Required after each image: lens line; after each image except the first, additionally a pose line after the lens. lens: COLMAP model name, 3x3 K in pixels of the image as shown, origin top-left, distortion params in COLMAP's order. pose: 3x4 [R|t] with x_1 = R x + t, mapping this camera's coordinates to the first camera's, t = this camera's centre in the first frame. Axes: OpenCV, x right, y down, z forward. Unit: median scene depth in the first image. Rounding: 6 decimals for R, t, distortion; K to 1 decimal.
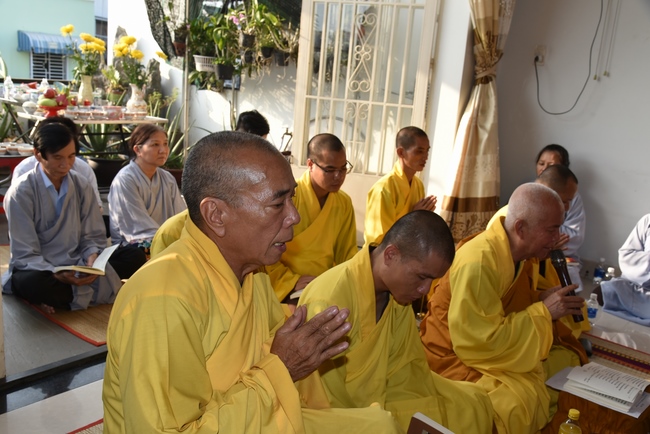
lens RADIAL K [[650.0, 0, 319.9], [0, 650.0, 212.5], [0, 0, 1]] dist [0.064002, 0.000000]
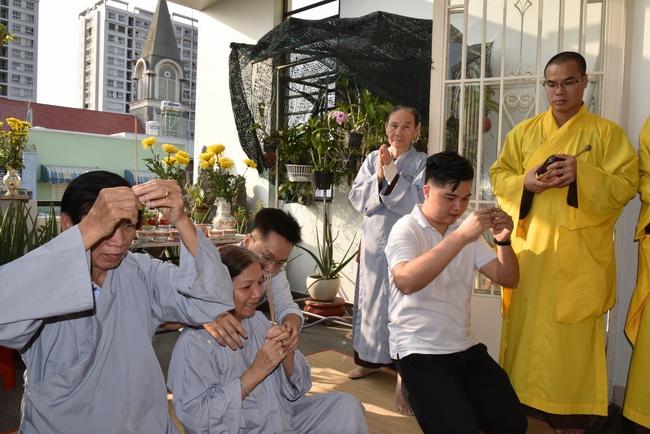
lens RADIAL K [[503.1, 0, 323.3], [0, 503.1, 218.9], [0, 0, 1]] dist [-0.011170, -0.000775]
pose [[0.997532, -0.041003, -0.057004, -0.105294], [0.030713, 0.984805, -0.170924, -0.048293], [0.063146, 0.168751, 0.983634, 0.337649]]
